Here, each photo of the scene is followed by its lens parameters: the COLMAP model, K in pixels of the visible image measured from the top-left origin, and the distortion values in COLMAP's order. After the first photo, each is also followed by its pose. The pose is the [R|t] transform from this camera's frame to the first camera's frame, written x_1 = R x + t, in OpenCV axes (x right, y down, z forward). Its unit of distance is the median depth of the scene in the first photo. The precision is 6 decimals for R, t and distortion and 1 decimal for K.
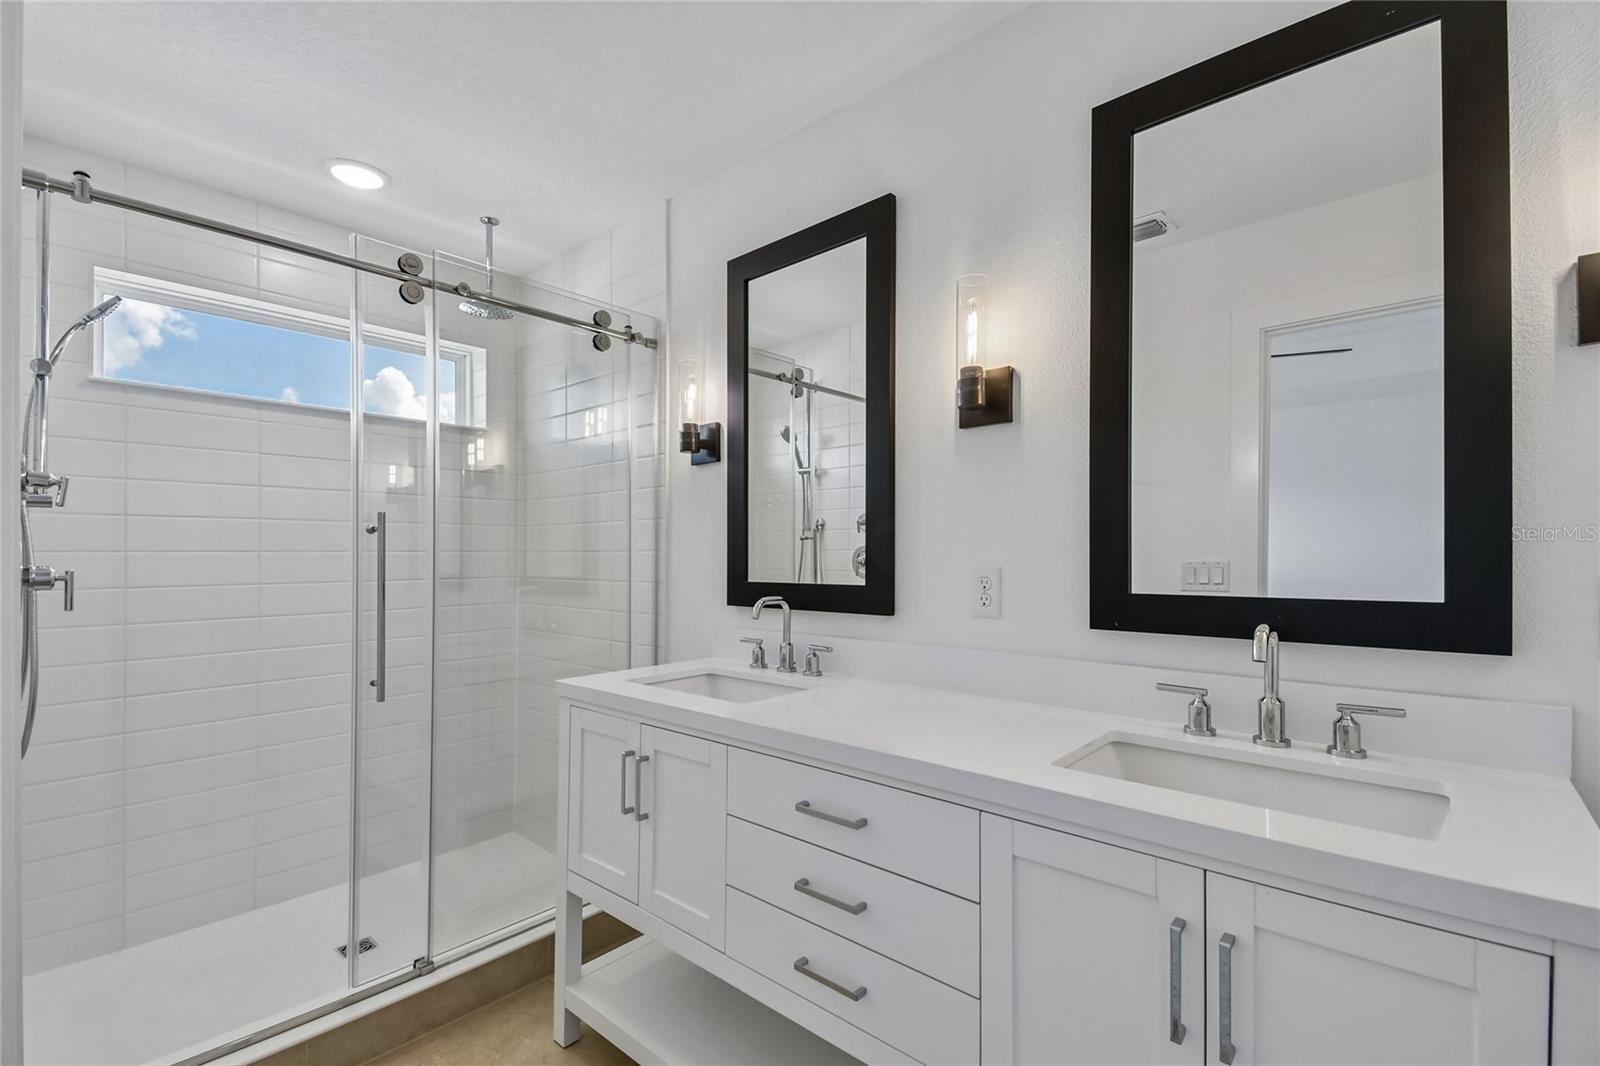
lens RADIAL K [[704.7, 0, 800.0], [0, 704.7, 533.0], [0, 0, 1]] dist [0.037645, -0.025819]
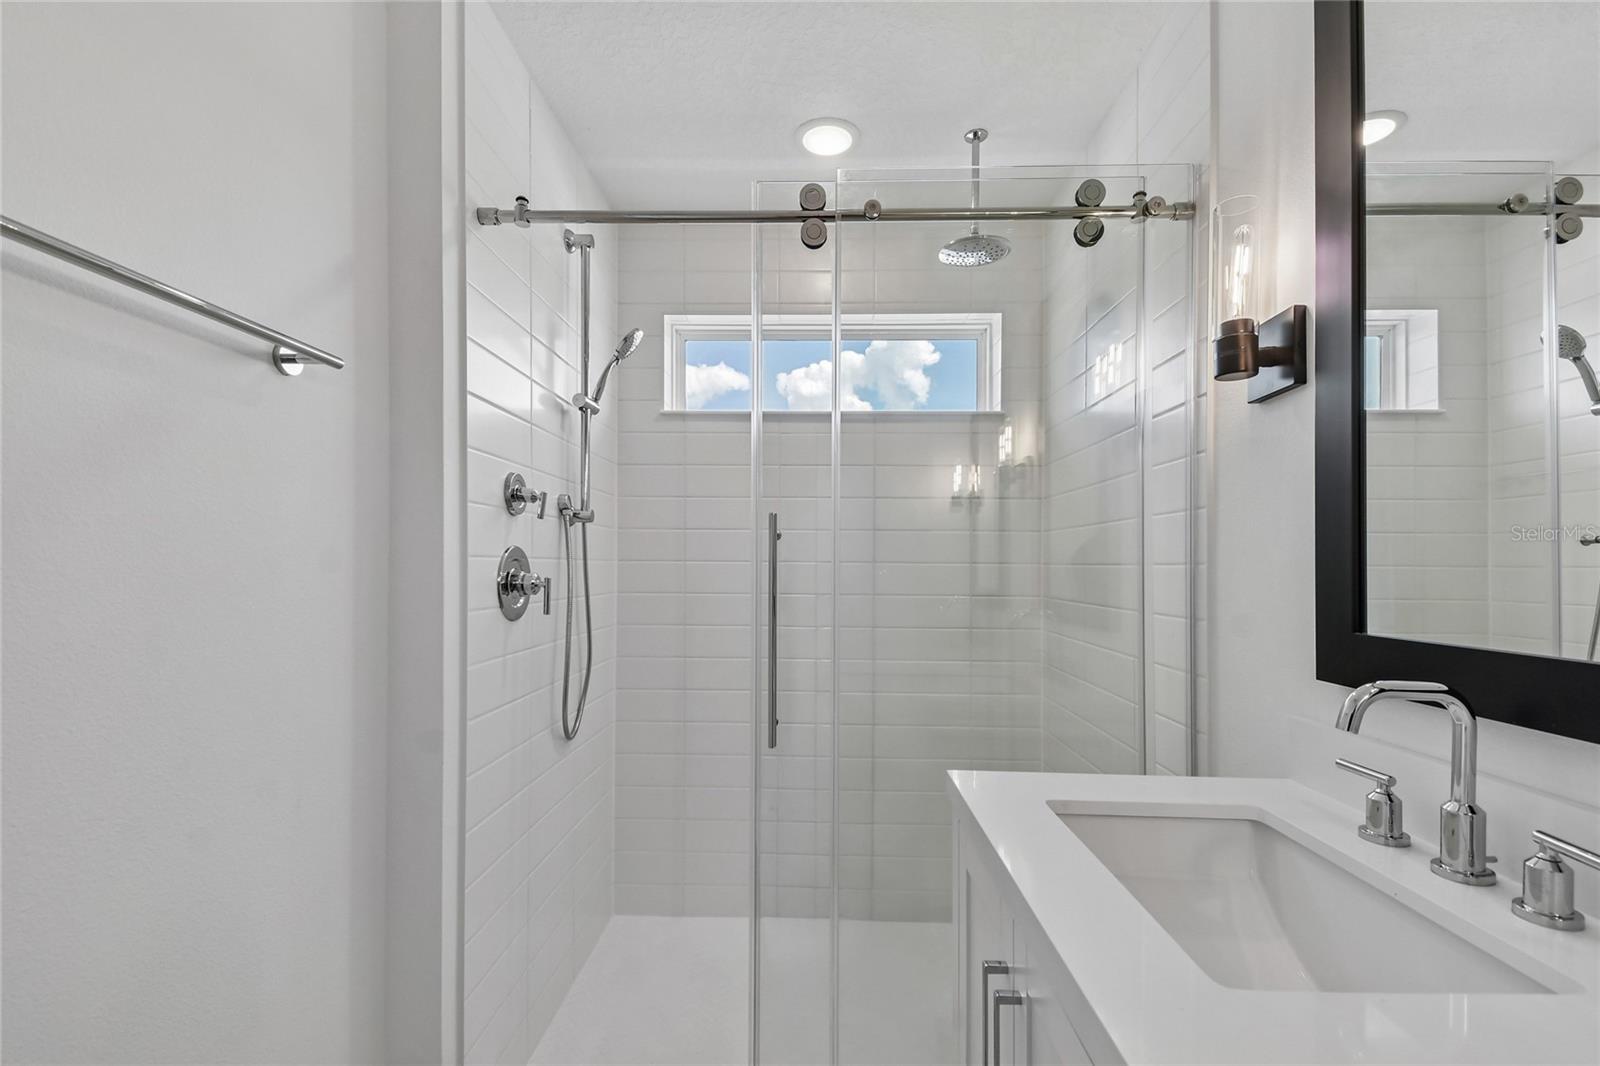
lens RADIAL K [[719.9, 0, 799.7], [0, 719.9, 549.8], [0, 0, 1]] dist [0.039769, -0.023102]
pose [[0.650855, -0.007837, -0.759161, 0.049953], [0.011822, 0.999930, -0.000188, 0.012496], [0.759110, -0.008852, 0.650903, 0.460439]]
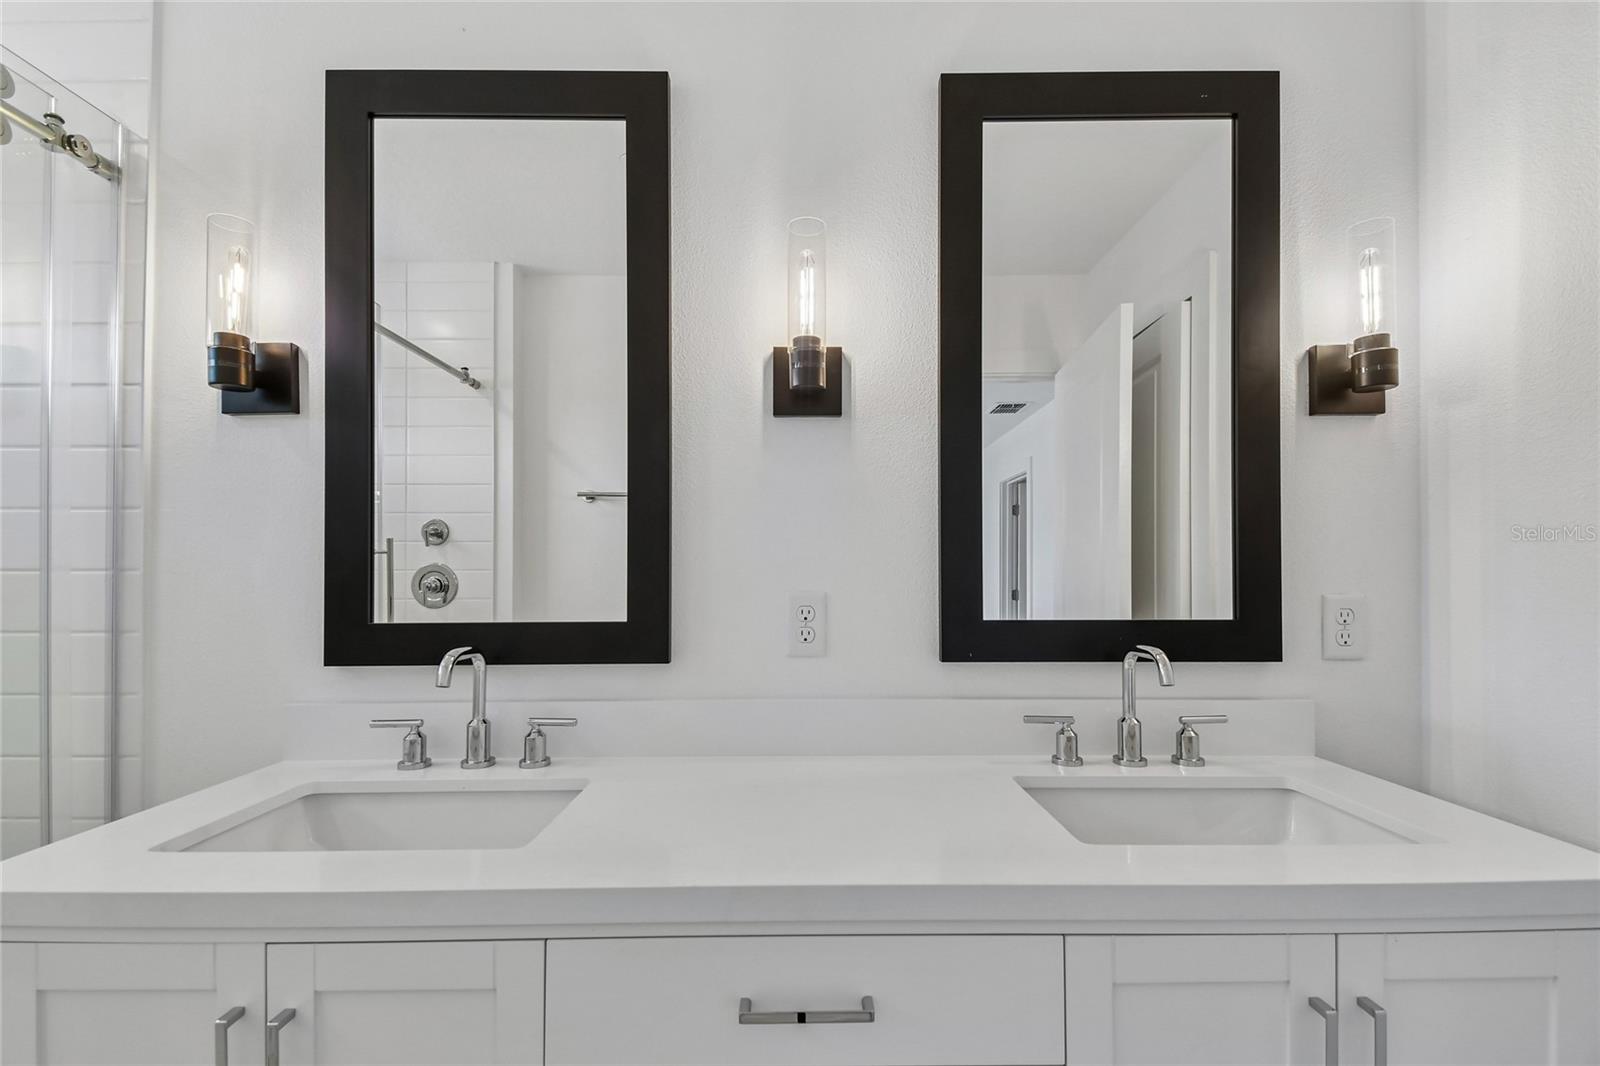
lens RADIAL K [[714.8, 0, 803.1], [0, 714.8, 555.9], [0, 0, 1]] dist [0.040438, -0.026179]
pose [[0.739241, 0.017438, 0.673215, -0.236115], [-0.022103, 0.999754, -0.001626, 0.006020], [-0.673078, -0.013678, 0.739445, 0.336590]]
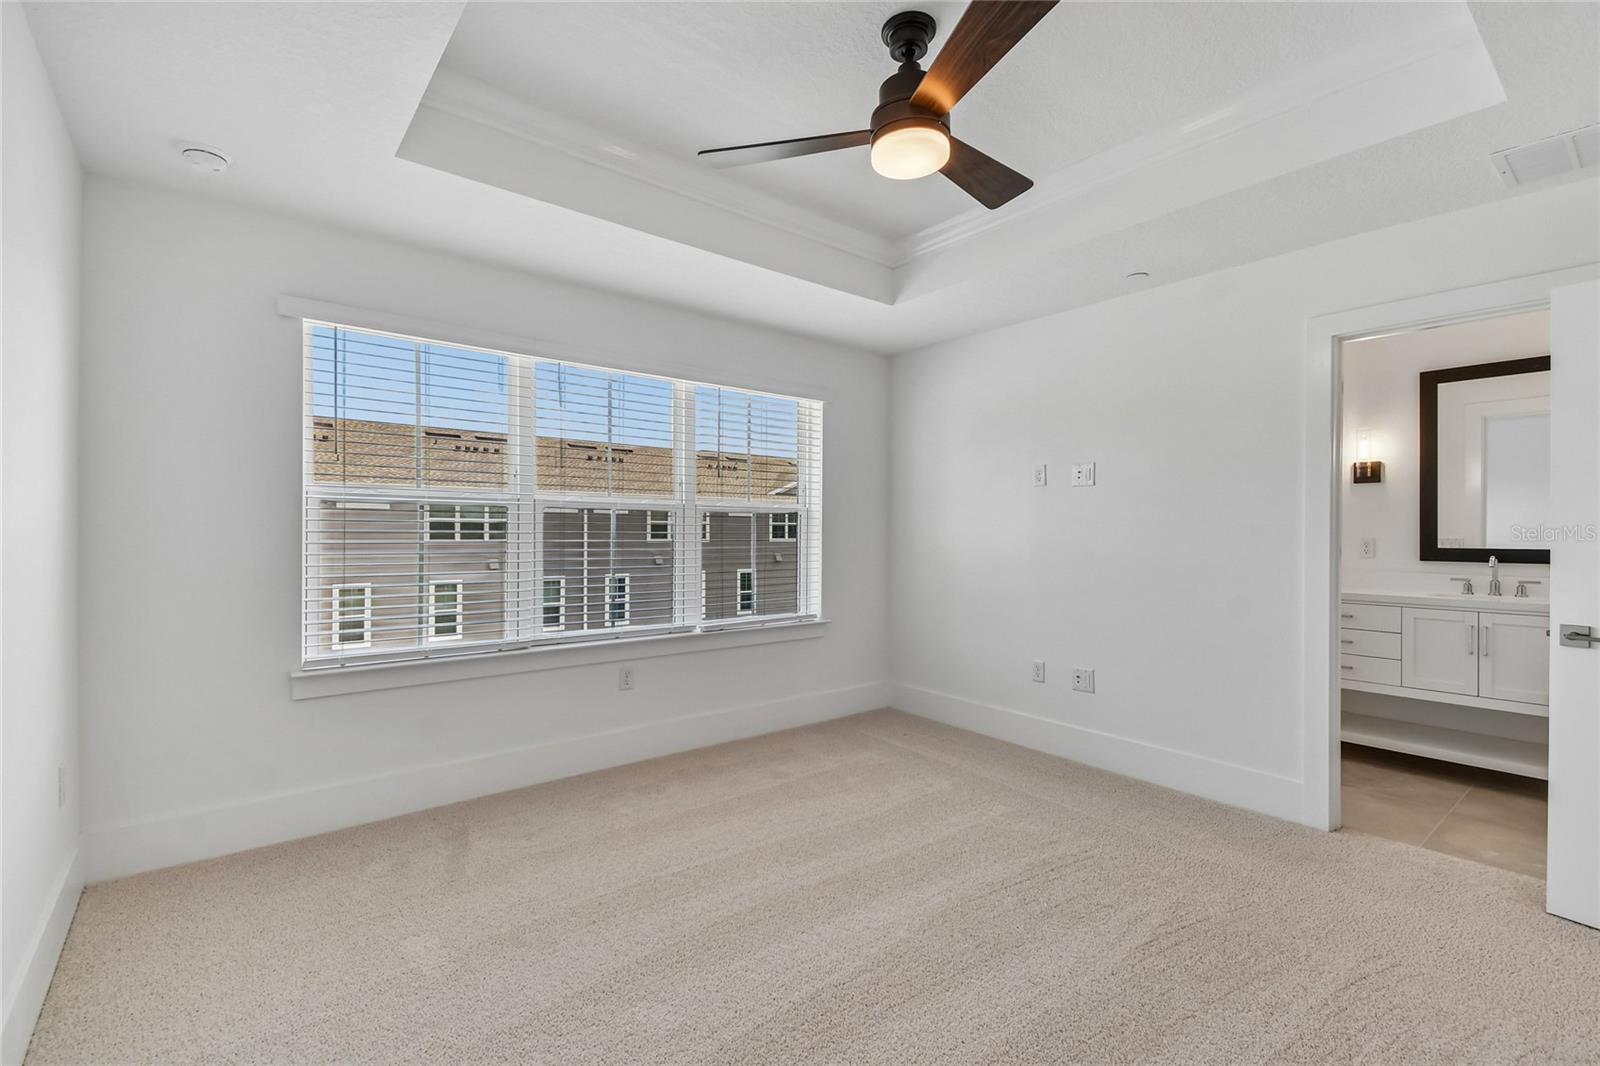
lens RADIAL K [[704.7, 0, 800.0], [0, 704.7, 533.0], [0, 0, 1]] dist [0.037645, -0.025819]
pose [[0.988376, 0.007342, -0.151849, -1.132168], [-0.003956, 0.999737, 0.022589, -0.018598], [0.151975, -0.021726, 0.988145, -1.535620]]
